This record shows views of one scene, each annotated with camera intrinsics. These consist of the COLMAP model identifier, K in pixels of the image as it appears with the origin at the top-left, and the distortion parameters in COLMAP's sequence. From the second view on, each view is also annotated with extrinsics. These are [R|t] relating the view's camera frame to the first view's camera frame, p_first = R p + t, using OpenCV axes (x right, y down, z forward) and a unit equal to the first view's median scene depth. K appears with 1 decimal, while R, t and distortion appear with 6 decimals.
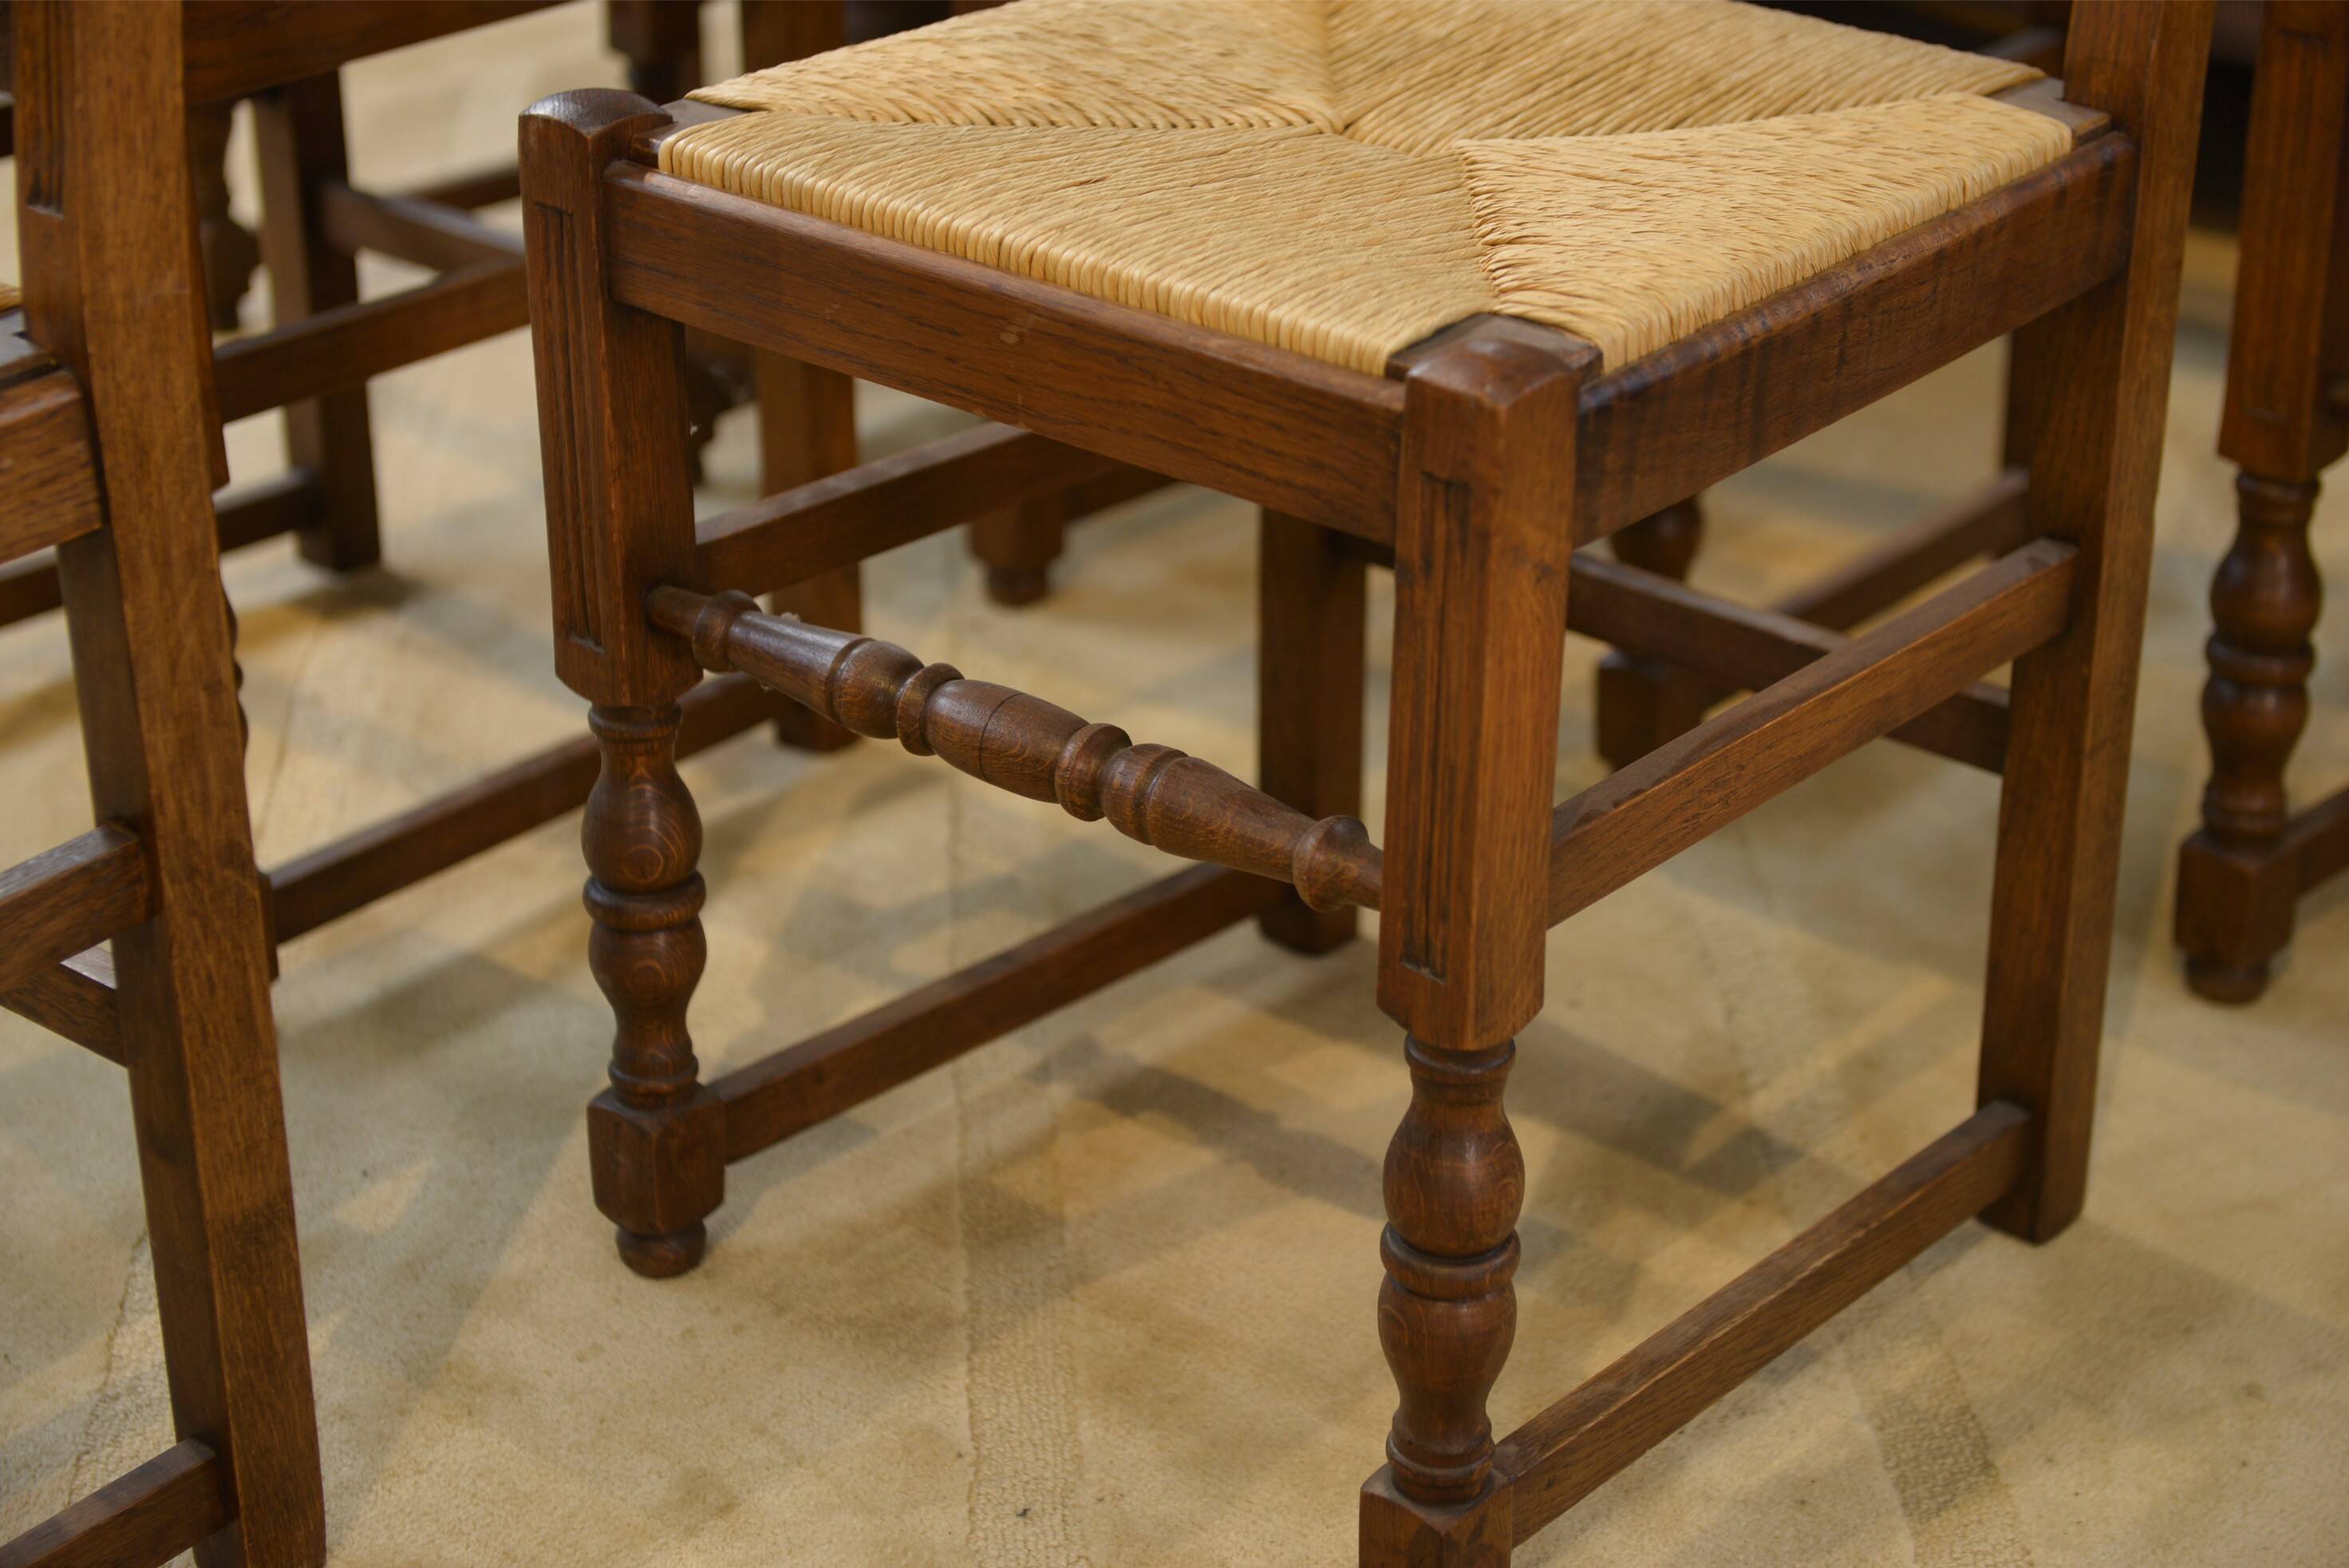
lens RADIAL K [[4419.7, 0, 1187.0], [0, 4419.7, 781.7], [0, 0, 1]] dist [0.090797, 0.000000]
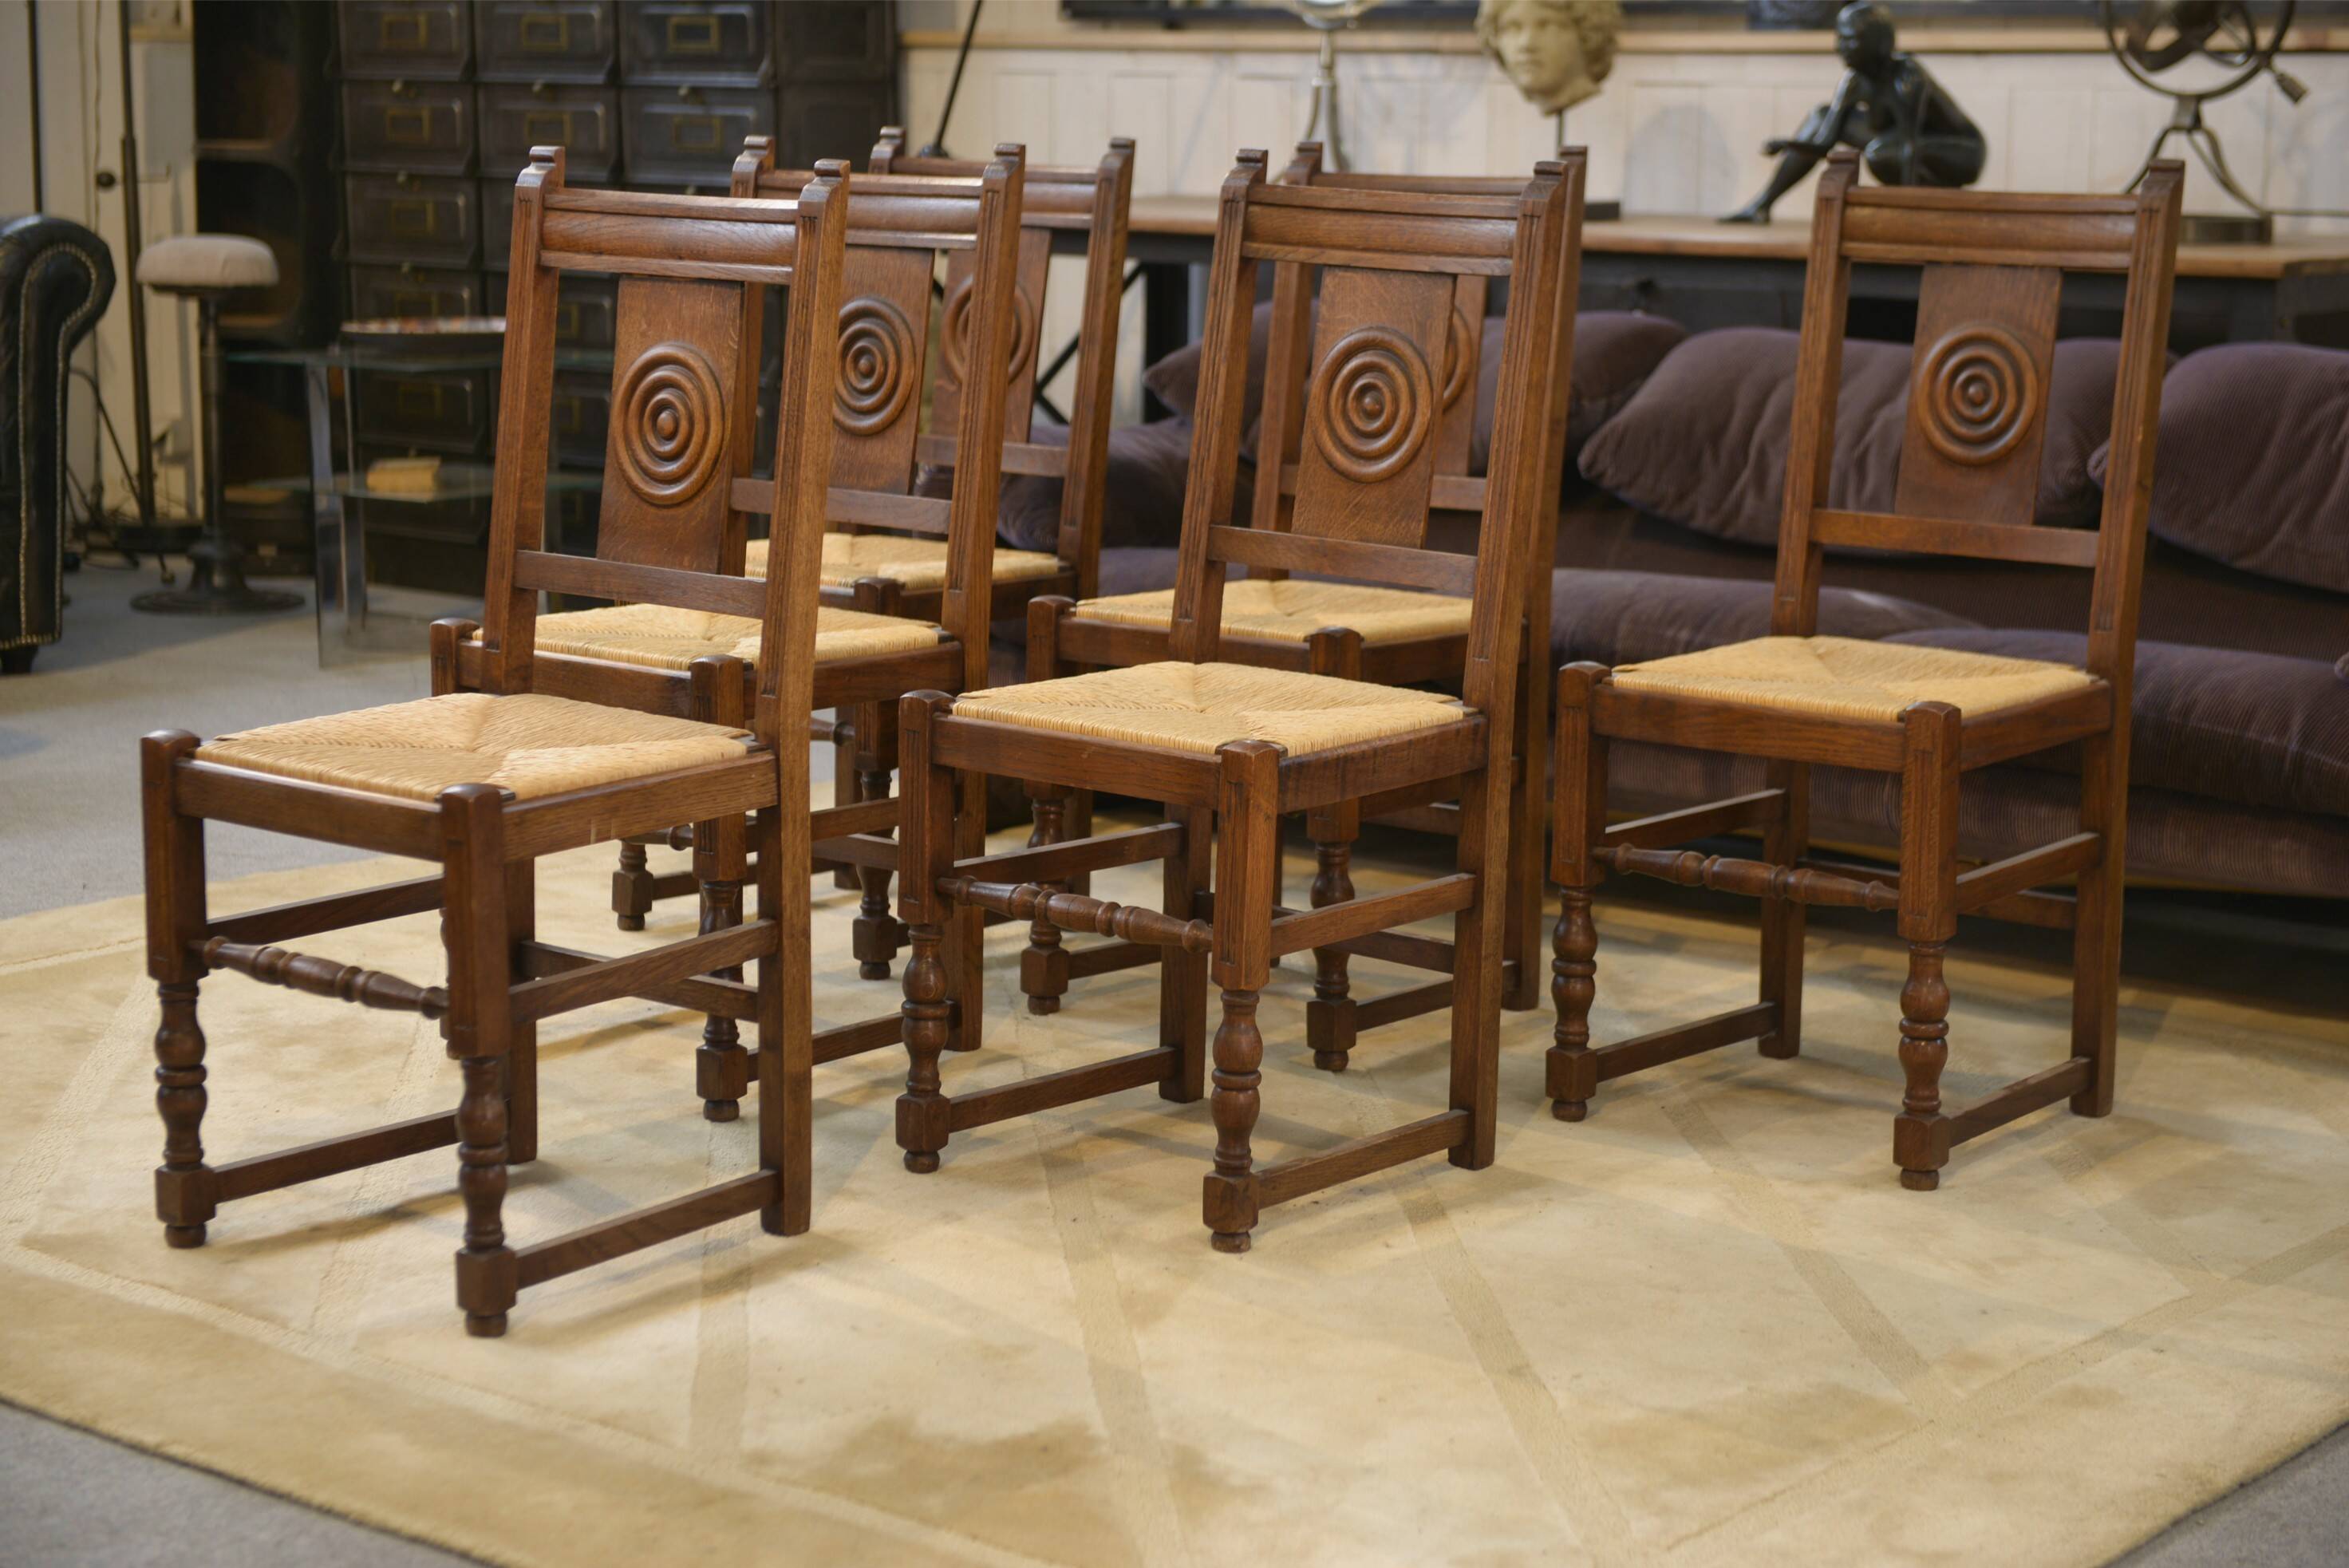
lens RADIAL K [[4115.0, 0, 1185.0], [0, 4115.0, 800.5], [0, 0, 1]] dist [0.104228, 0.000000]
pose [[0.999277, 0.017249, 0.033880, -0.058971], [-0.008038, 0.966861, -0.255177, 0.551081], [-0.037158, 0.254720, 0.966301, -1.427790]]
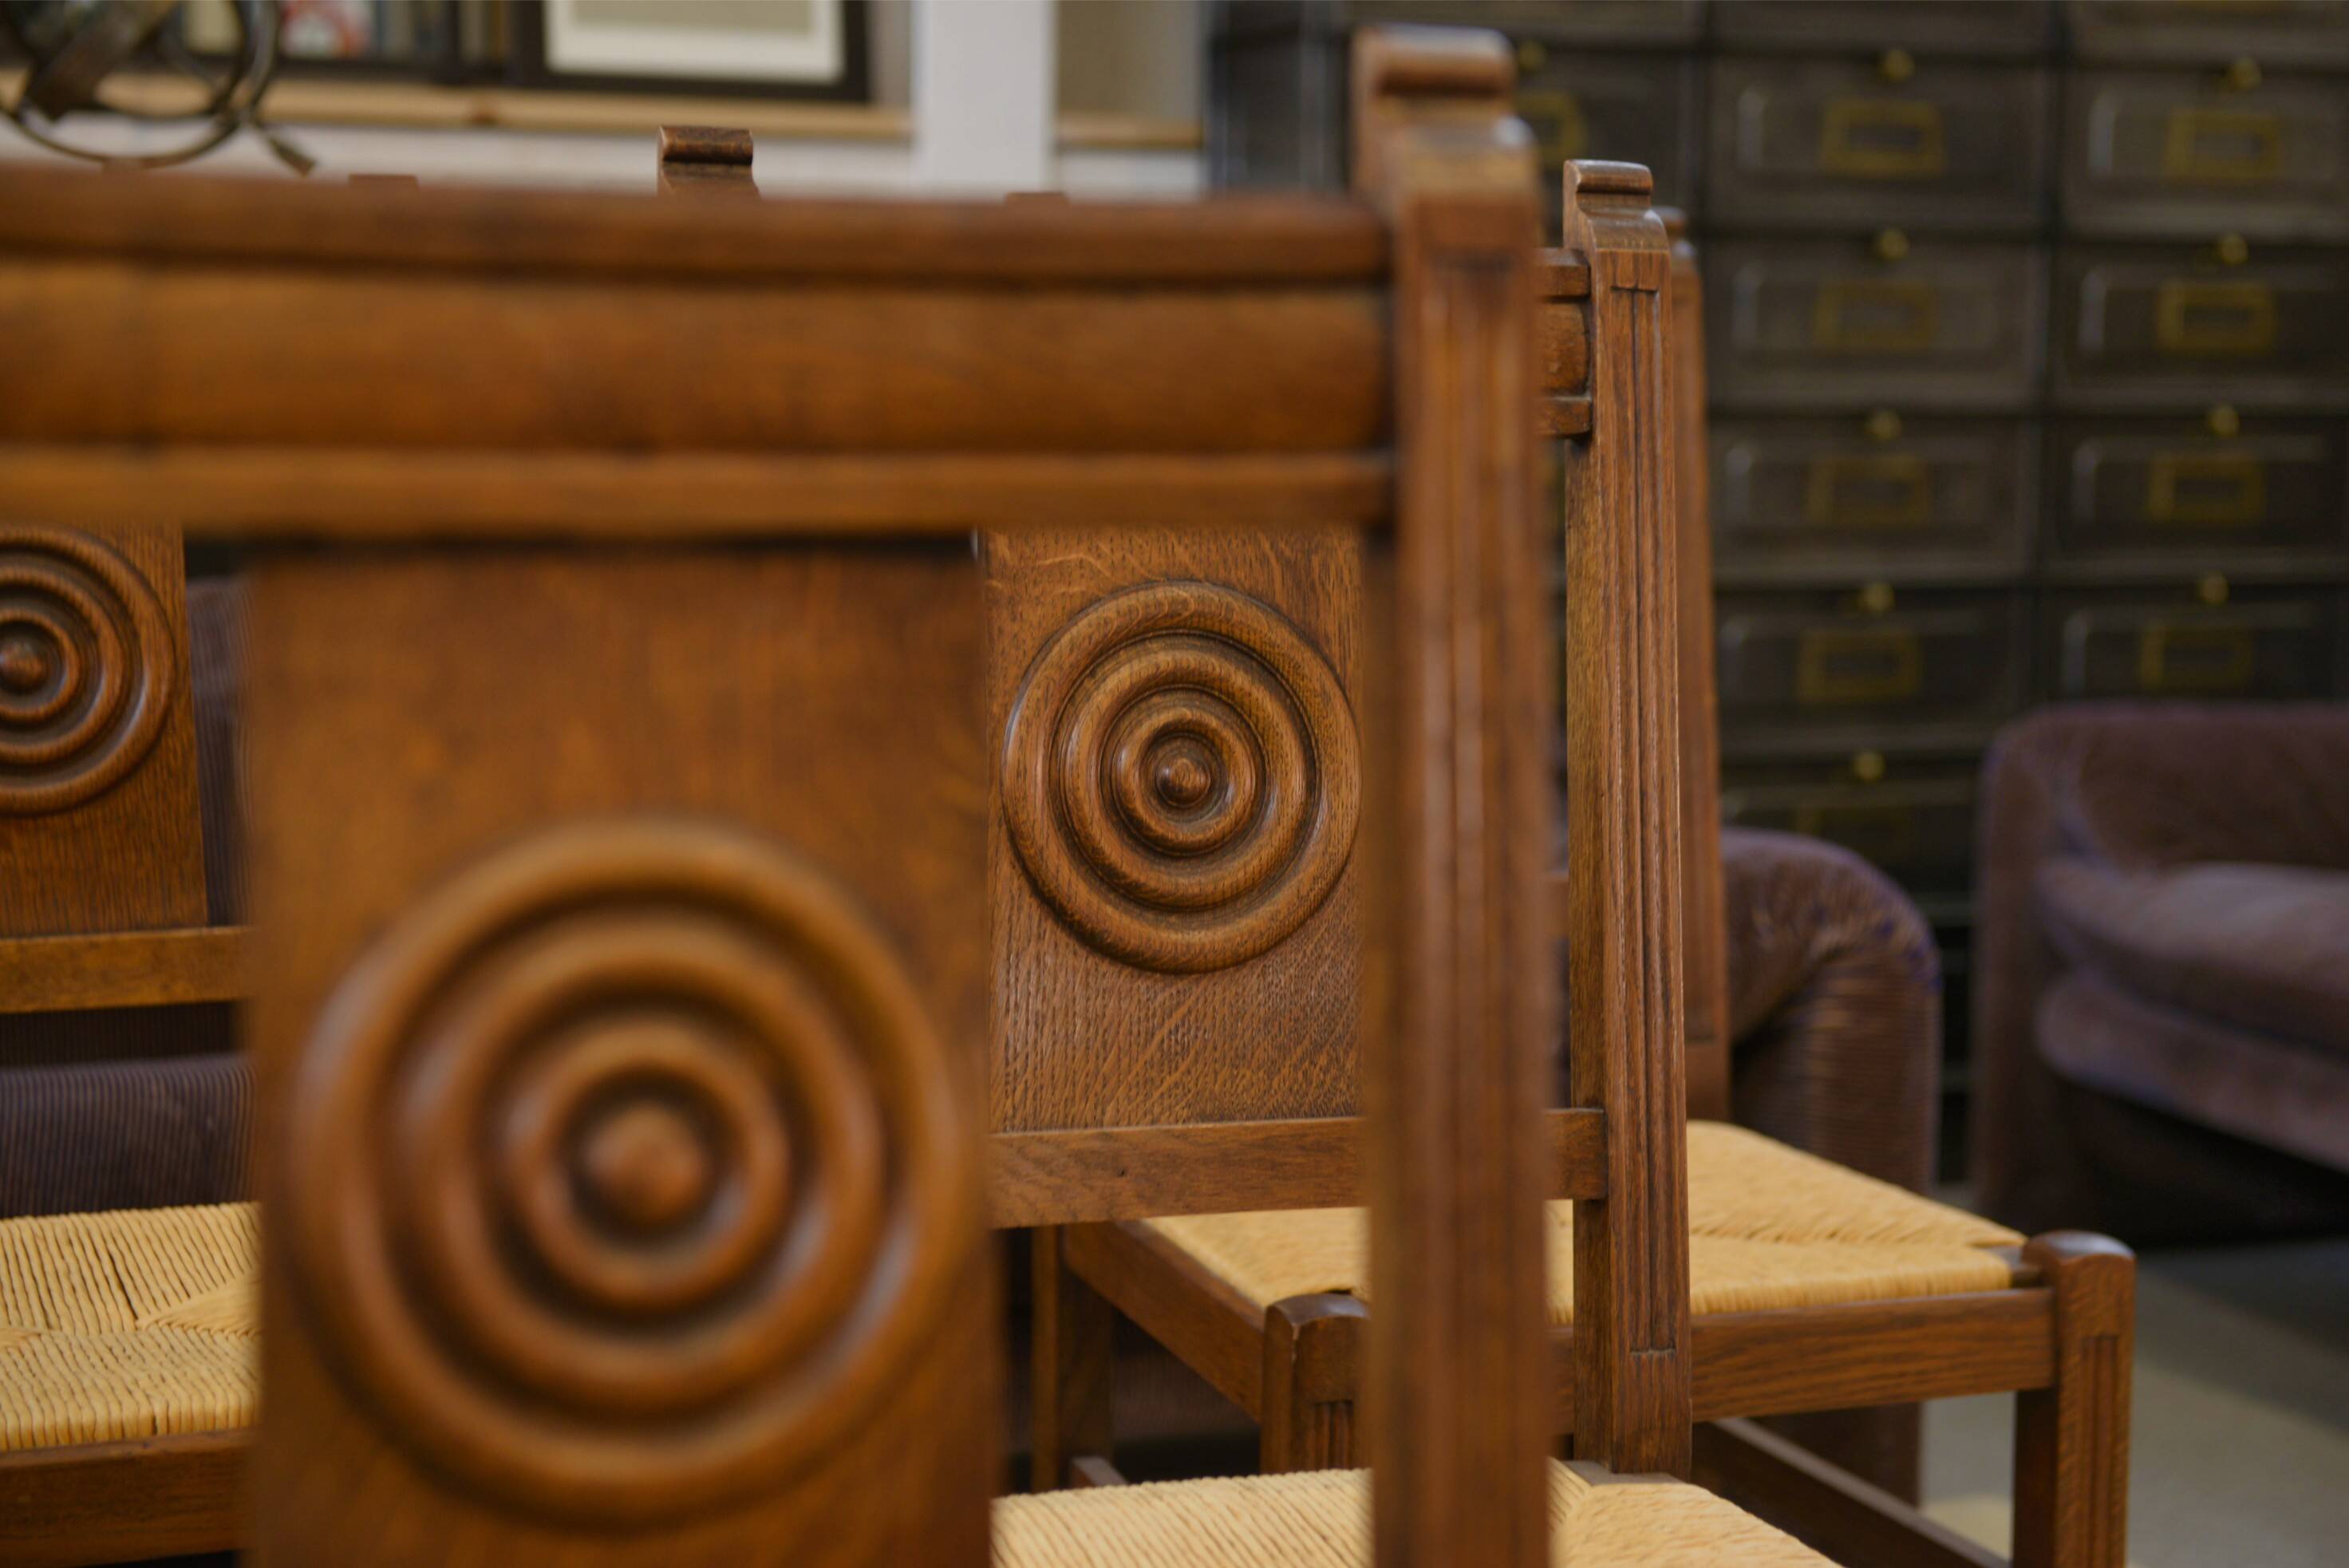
lens RADIAL K [[3968.6, 0, 1210.6], [0, 3968.6, 792.6], [0, 0, 1]] dist [0.112262, 0.000000]
pose [[0.470626, -0.086030, 0.878129, -0.722331], [0.353848, 0.930100, -0.098521, -0.249825], [-0.808272, 0.357091, 0.468170, 0.547273]]
